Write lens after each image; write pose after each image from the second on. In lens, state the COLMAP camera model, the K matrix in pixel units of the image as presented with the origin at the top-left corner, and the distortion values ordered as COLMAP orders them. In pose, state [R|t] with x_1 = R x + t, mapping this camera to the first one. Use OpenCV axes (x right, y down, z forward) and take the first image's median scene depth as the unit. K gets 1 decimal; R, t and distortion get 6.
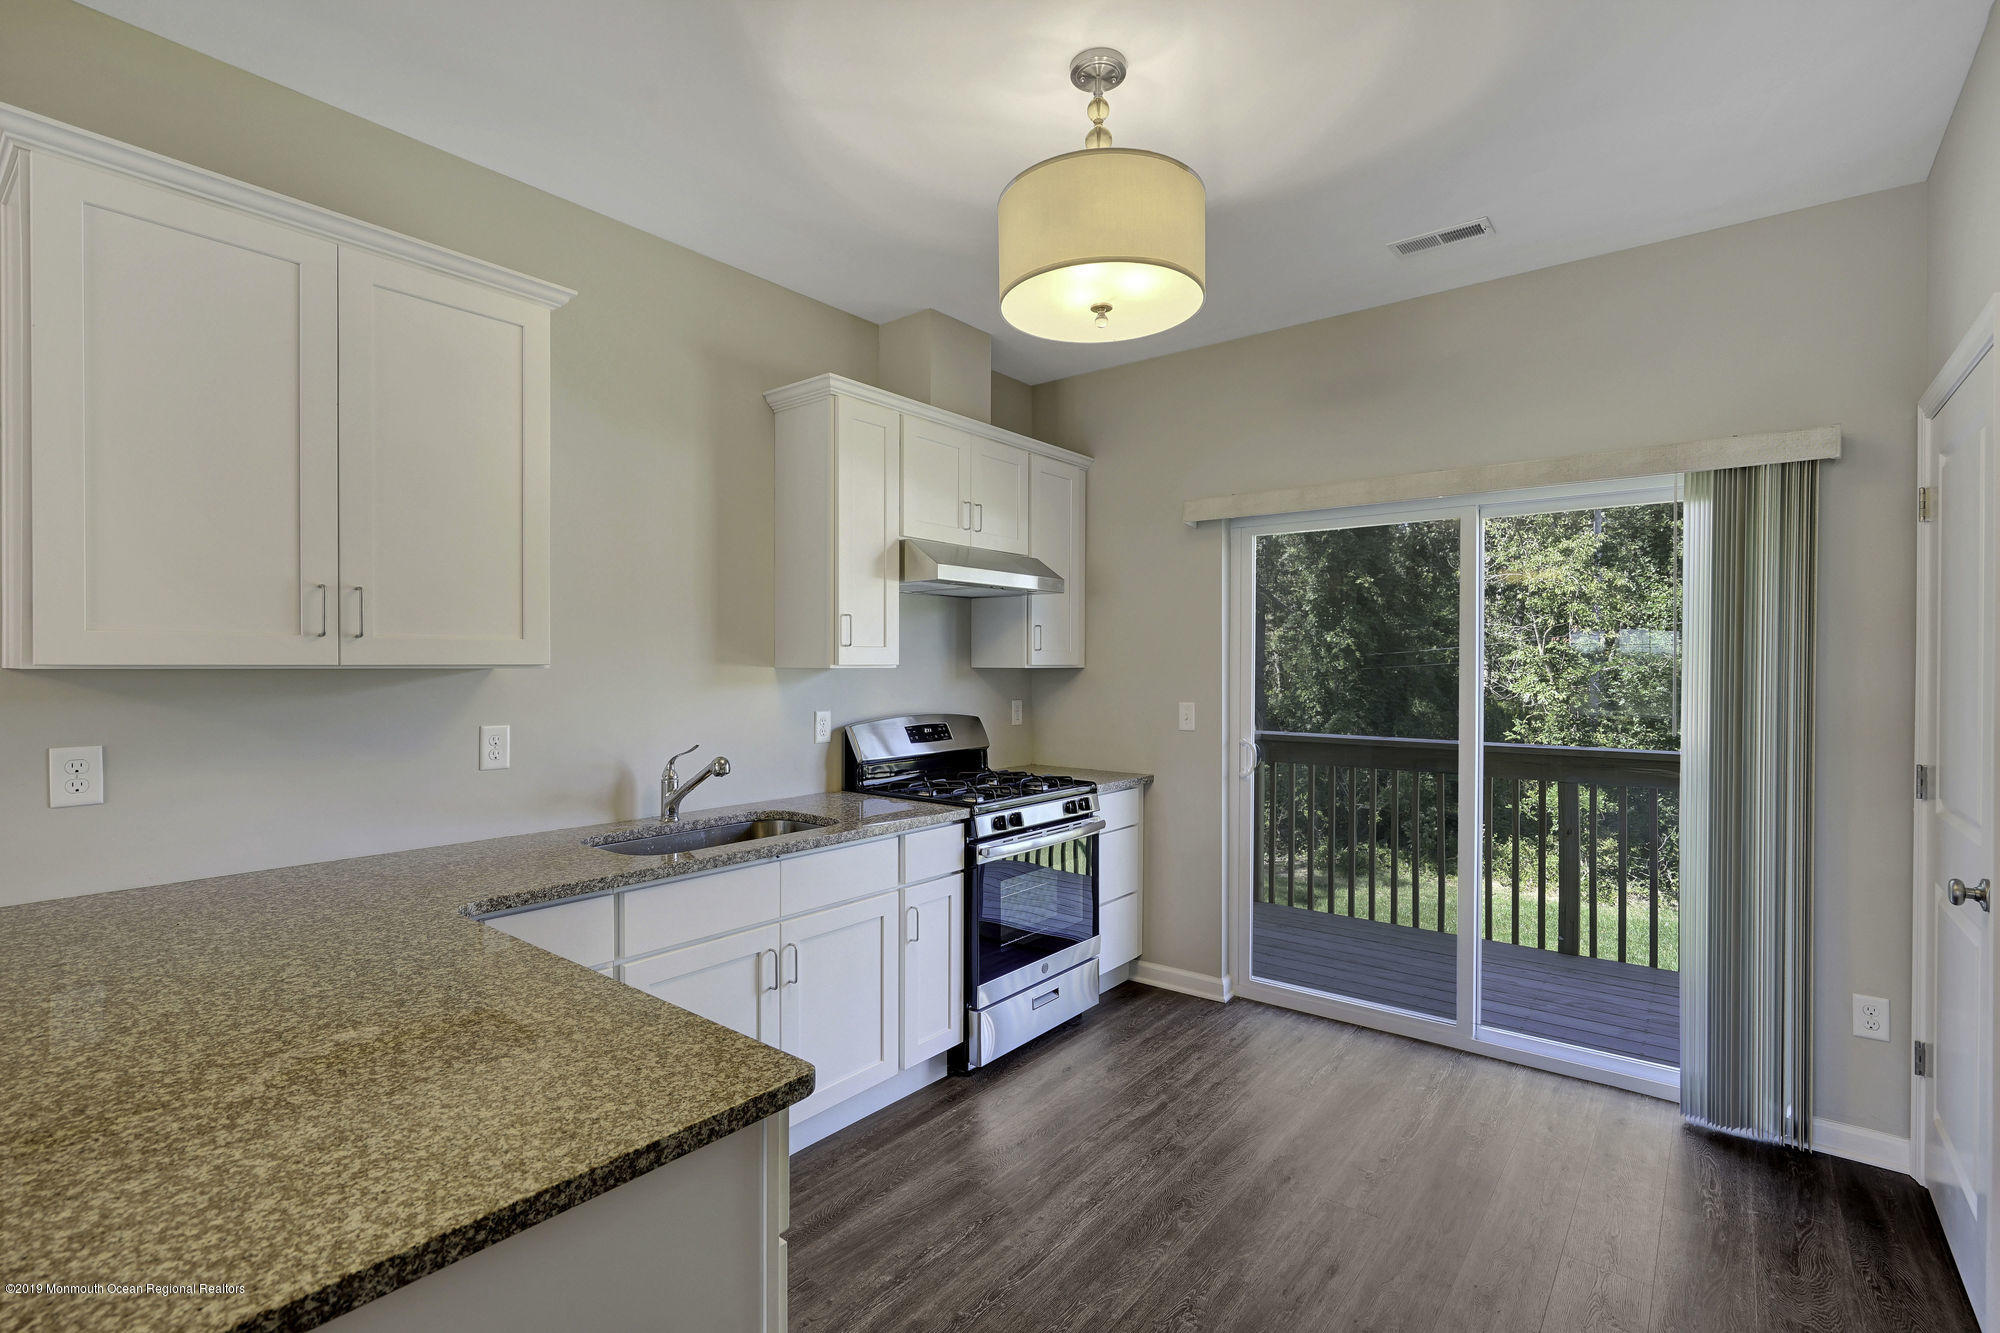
lens RADIAL K [[914.2, 0, 1008.8], [0, 914.2, 668.3], [0, 0, 1]] dist [-0.004881, 0.000998]
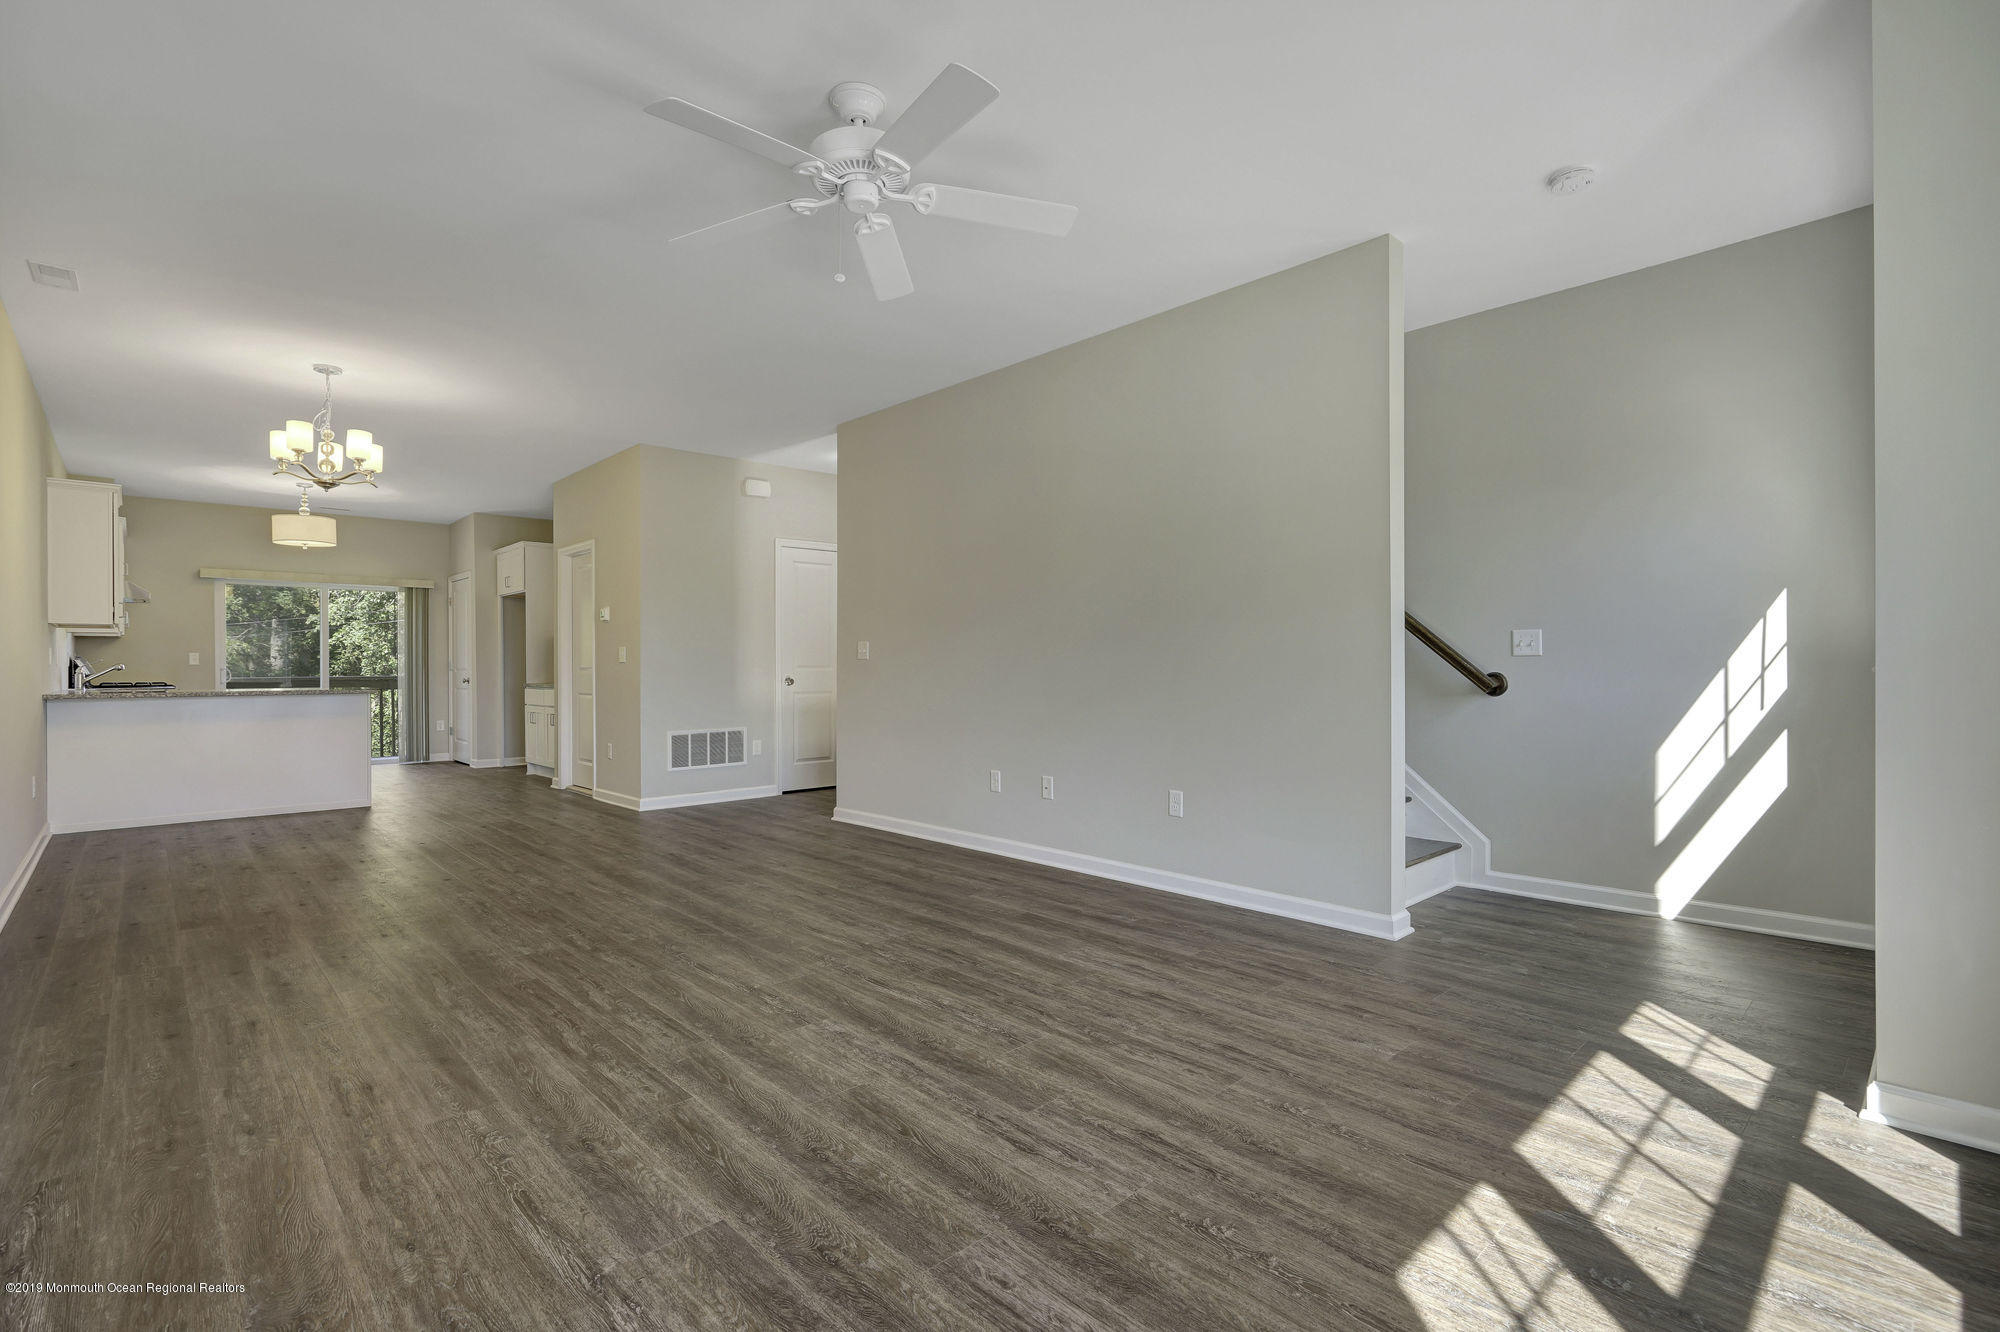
lens RADIAL K [[914.2, 0, 999.6], [0, 914.2, 673.4], [0, 0, 1]] dist [-0.004881, 0.000998]
pose [[0.148036, -0.009839, 0.988933, -2.308746], [0.007321, 0.999934, 0.008852, 0.113023], [-0.988955, 0.005930, 0.148098, -1.763624]]
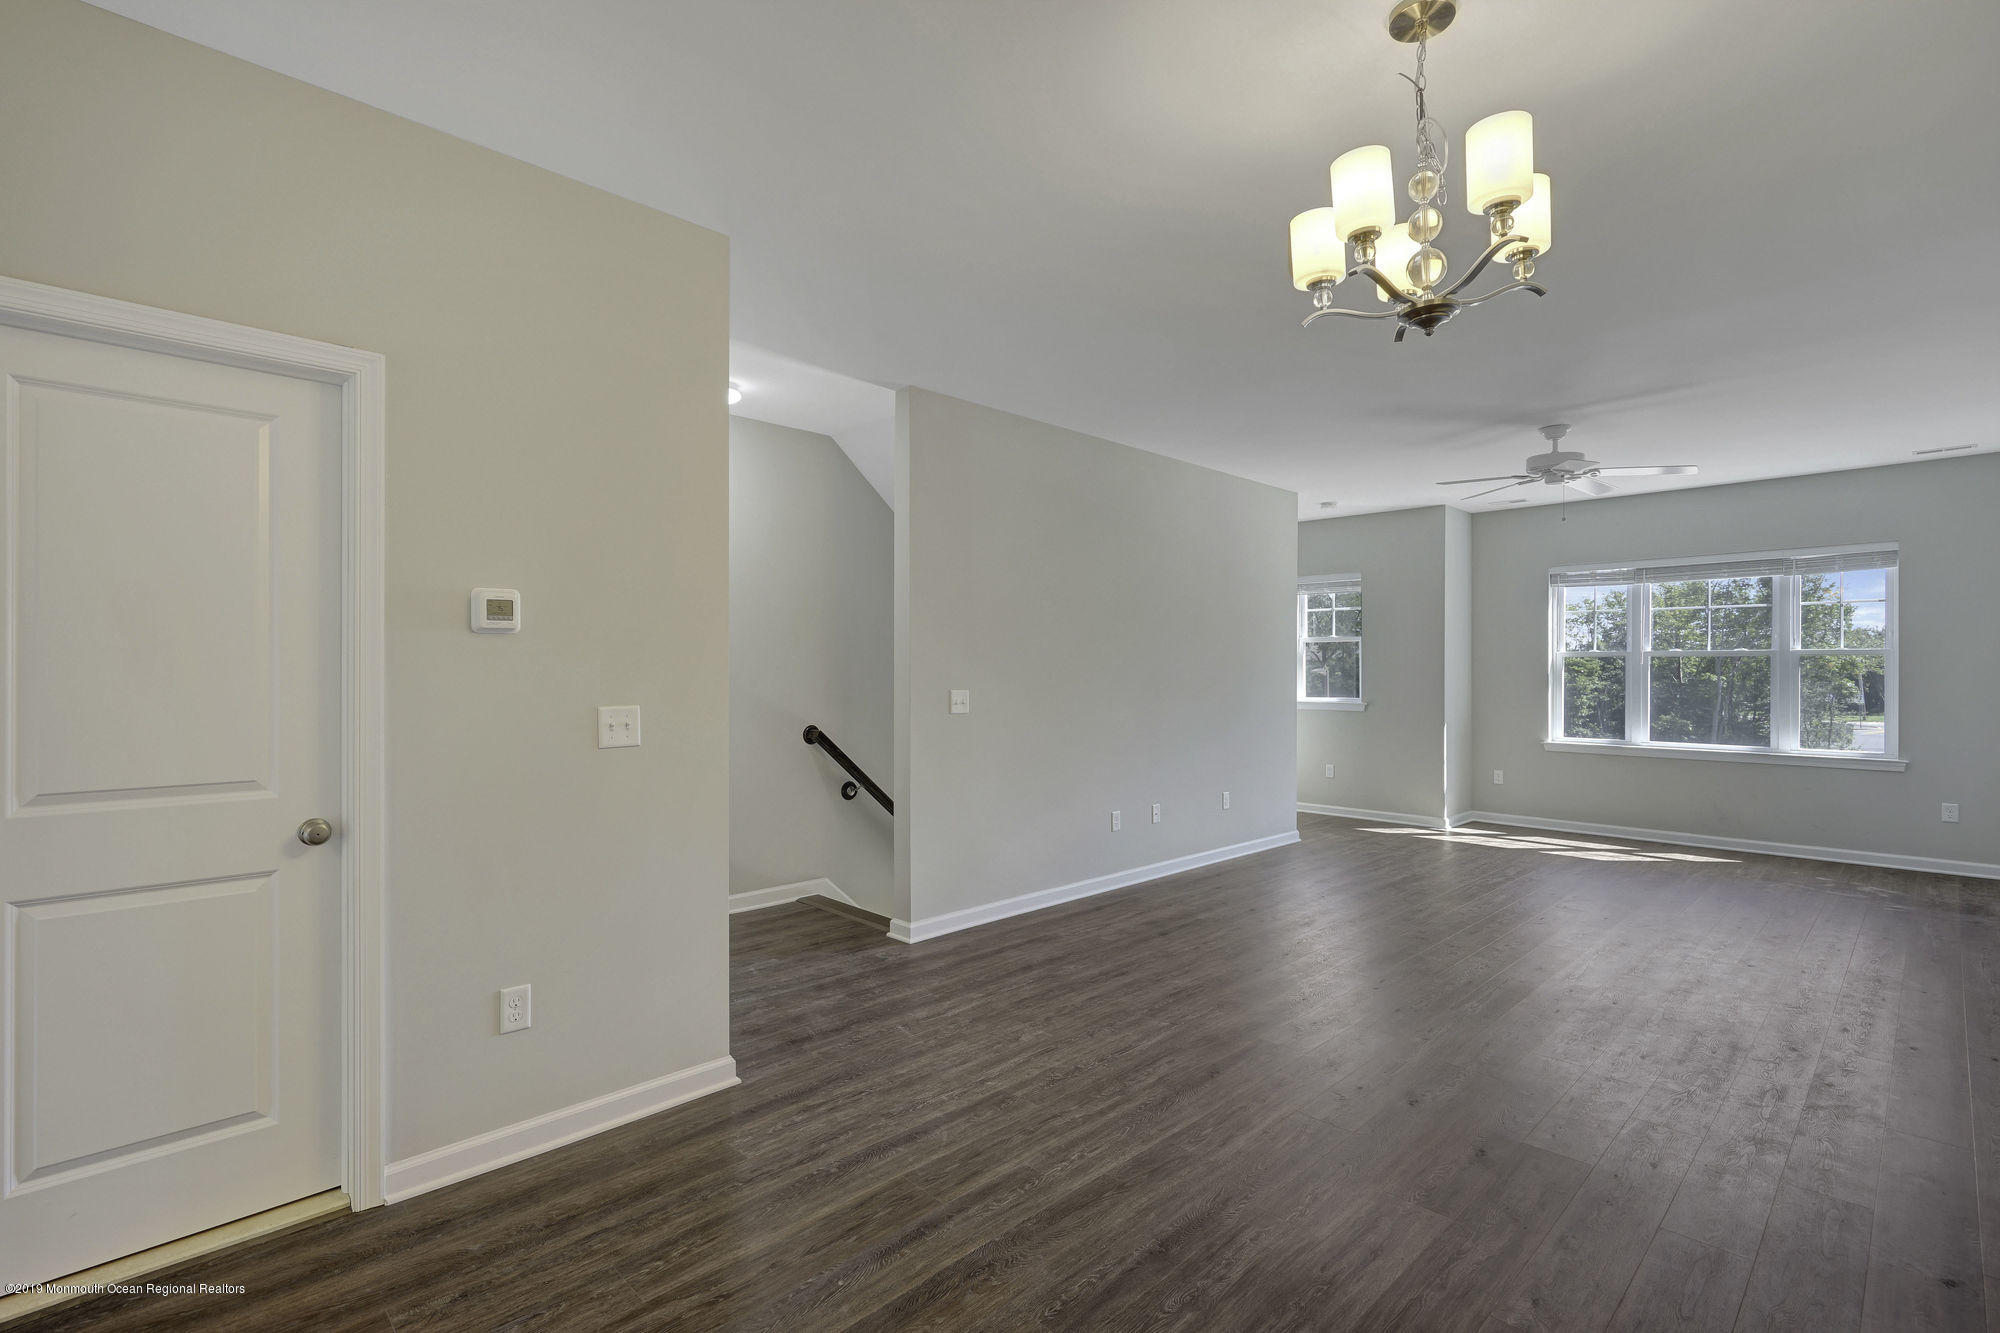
lens RADIAL K [[914.2, 0, 997.5], [0, 914.2, 678.9], [0, 0, 1]] dist [-0.004881, 0.000998]
pose [[-0.991404, -0.004722, 0.130753, -0.626229], [-0.003244, 0.999929, 0.011510, 0.020308], [-0.130798, 0.010986, -0.991348, 0.367252]]
